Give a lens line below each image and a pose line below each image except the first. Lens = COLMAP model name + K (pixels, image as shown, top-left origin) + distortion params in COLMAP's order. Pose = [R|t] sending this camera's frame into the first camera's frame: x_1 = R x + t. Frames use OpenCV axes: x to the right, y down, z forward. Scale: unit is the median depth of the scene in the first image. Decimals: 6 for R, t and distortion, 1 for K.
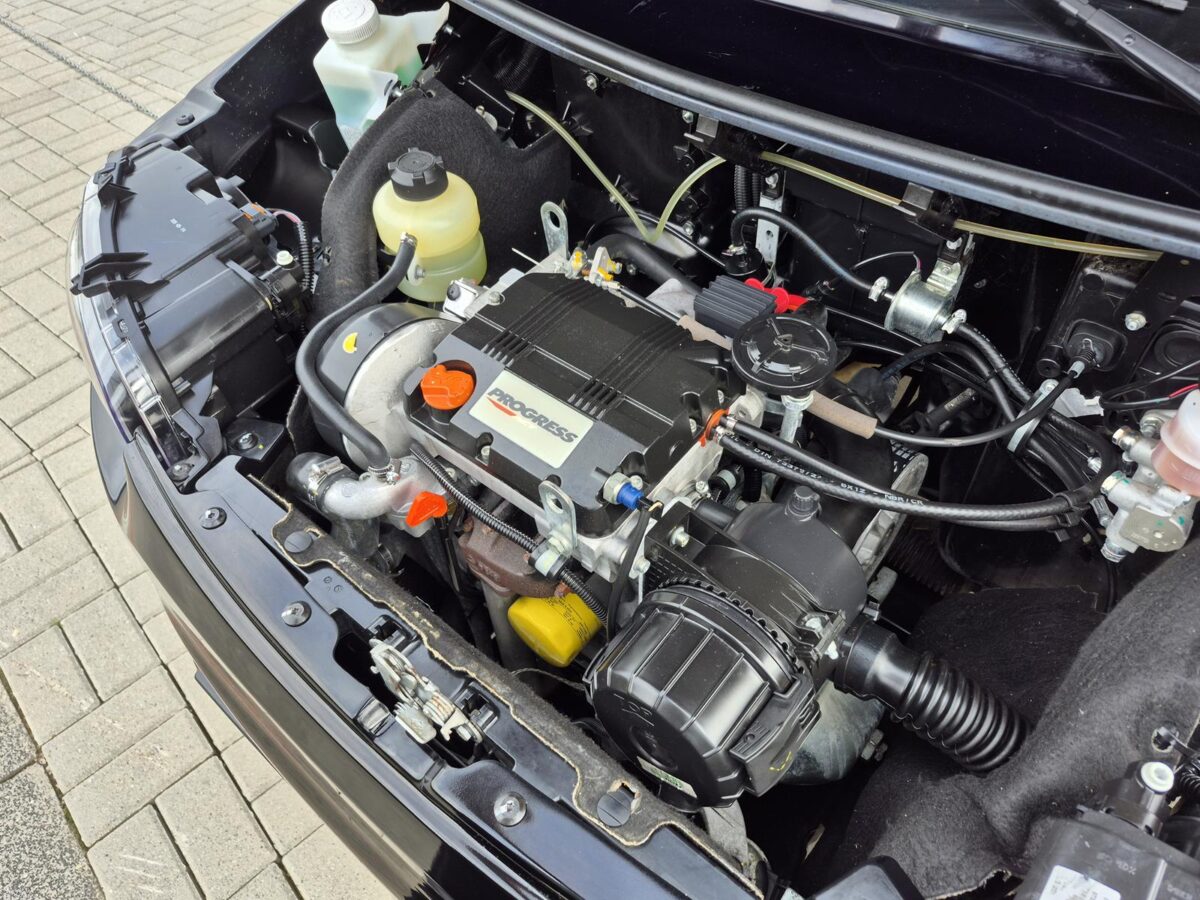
lens RADIAL K [[790.5, 0, 611.0], [0, 790.5, 454.0], [0, 0, 1]] dist [0.053100, -0.076256]
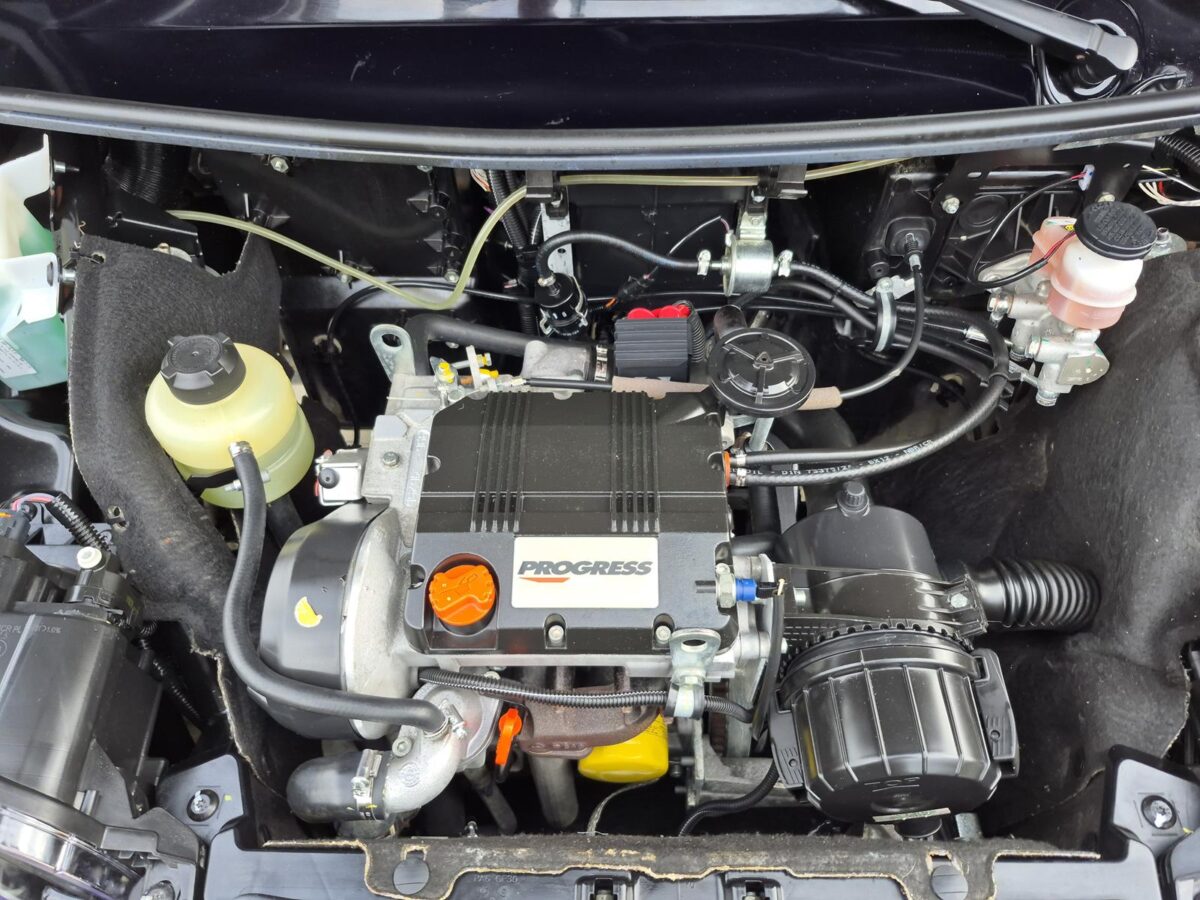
lens RADIAL K [[812.2, 0, 606.1], [0, 812.2, 453.3], [0, 0, 1]] dist [0.034004, -0.041640]
pose [[0.786273, -0.481980, 0.386614, -0.340582], [0.466461, 0.873370, 0.140143, -0.253694], [-0.405203, 0.070150, 0.911531, 0.180328]]
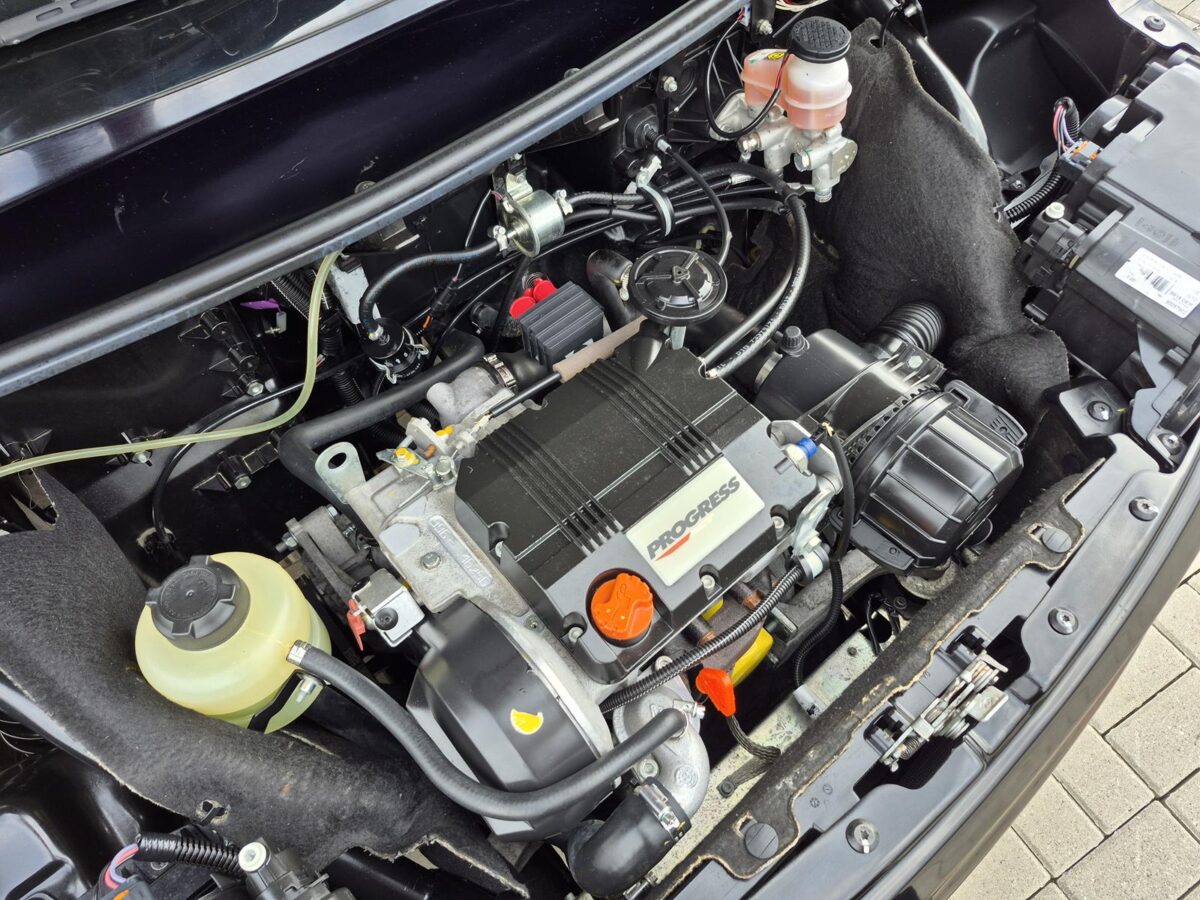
lens RADIAL K [[790.5, 0, 611.0], [0, 790.5, 454.0], [0, 0, 1]] dist [0.053100, -0.076256]
pose [[0.188582, -0.815516, 0.547148, -0.522091], [0.774990, 0.465781, 0.427128, -0.510411], [-0.603181, 0.343486, 0.719854, 0.366081]]
